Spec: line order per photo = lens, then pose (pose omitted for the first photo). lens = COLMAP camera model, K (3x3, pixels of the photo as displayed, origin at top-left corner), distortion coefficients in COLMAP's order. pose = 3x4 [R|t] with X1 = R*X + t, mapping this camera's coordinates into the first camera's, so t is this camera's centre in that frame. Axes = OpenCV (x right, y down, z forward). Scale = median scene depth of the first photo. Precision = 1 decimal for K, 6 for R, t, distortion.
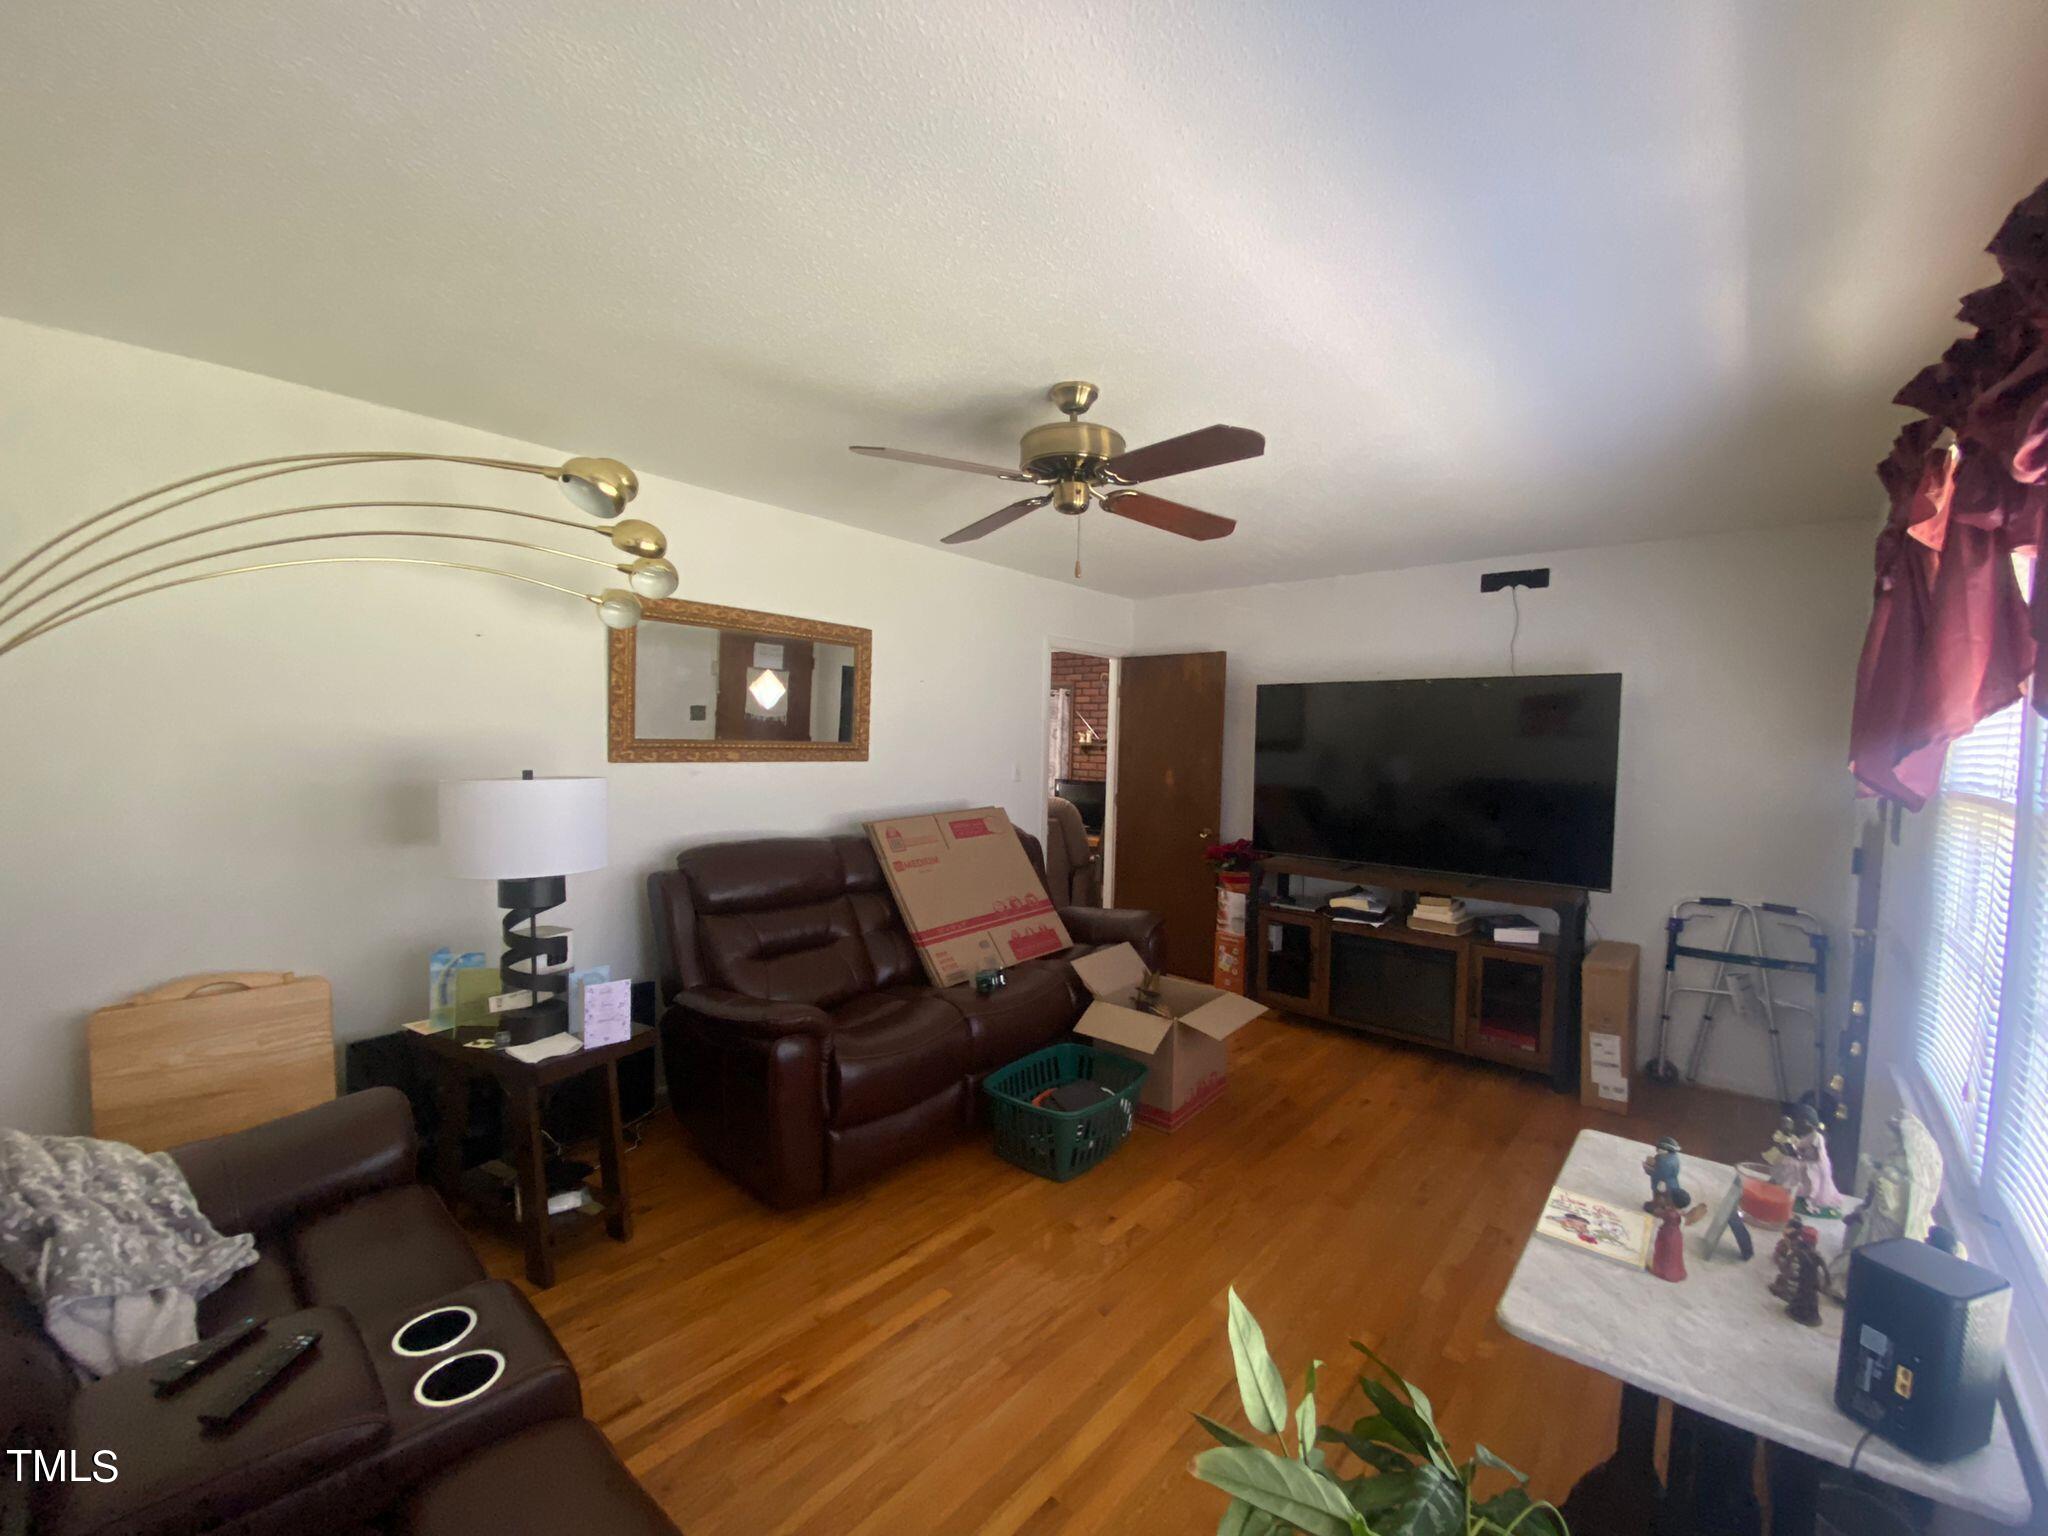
lens RADIAL K [[839.7, 0, 1006.4], [0, 839.7, 775.4], [0, 0, 1]] dist [-0.000523, 0.000083]
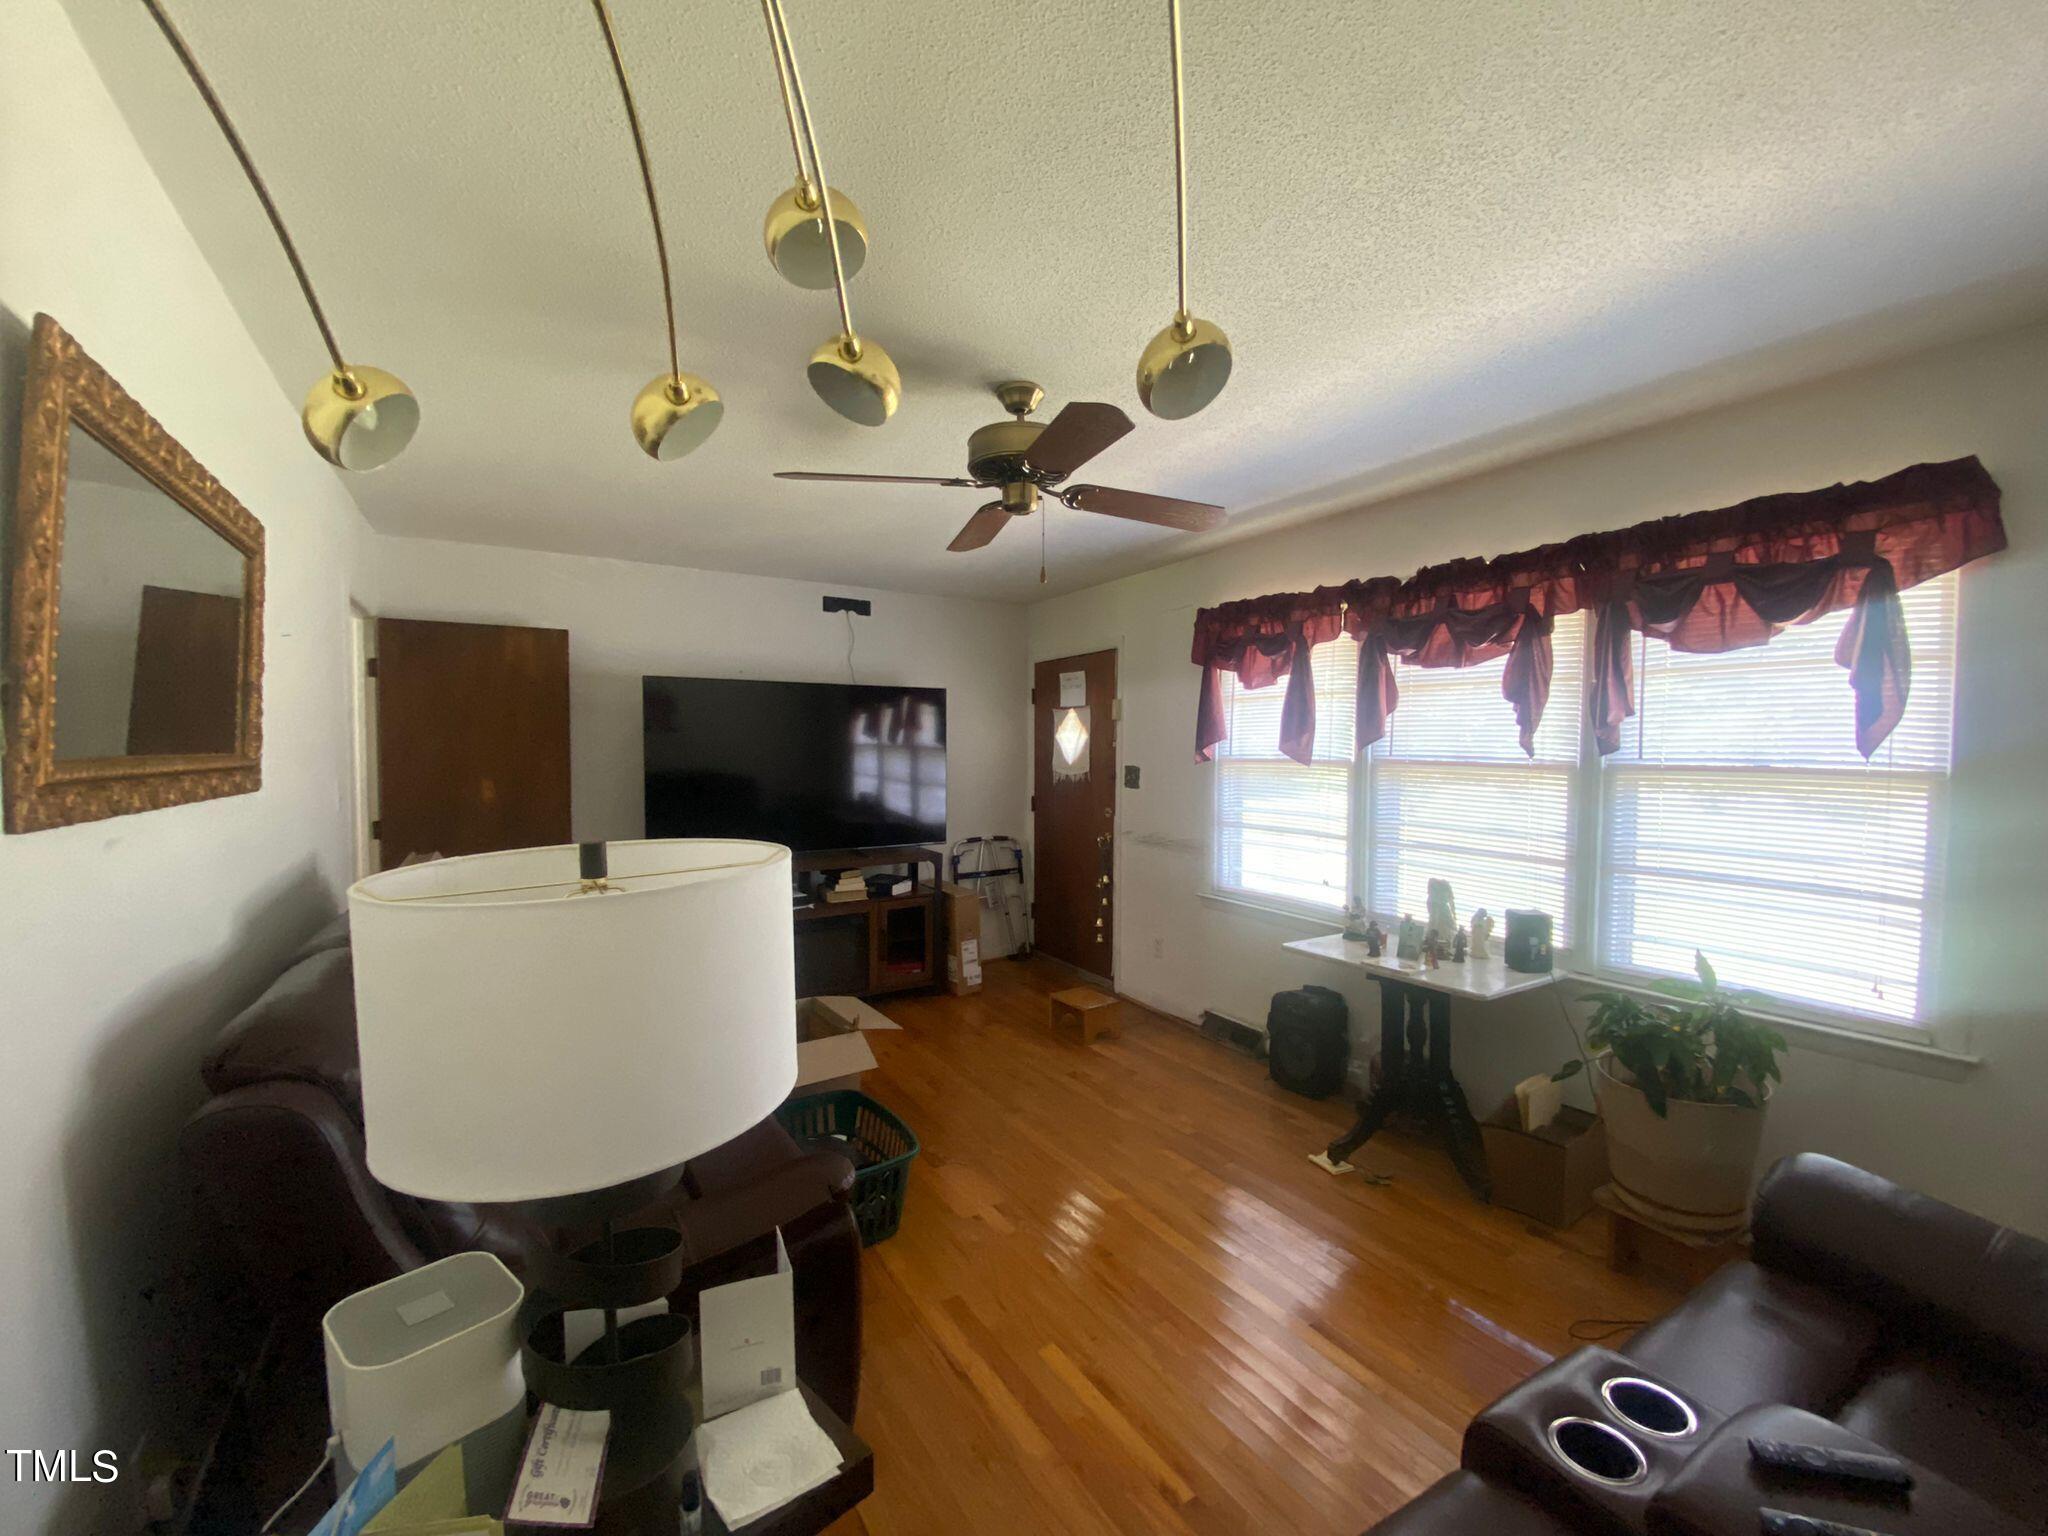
lens RADIAL K [[839.7, 0, 1006.4], [0, 839.7, 775.4], [0, 0, 1]] dist [-0.000523, 0.000083]
pose [[0.304362, -0.069692, 0.950004, -0.598729], [0.027070, 0.997550, 0.064507, -0.066290], [-0.952172, 0.006083, 0.305503, 0.466666]]
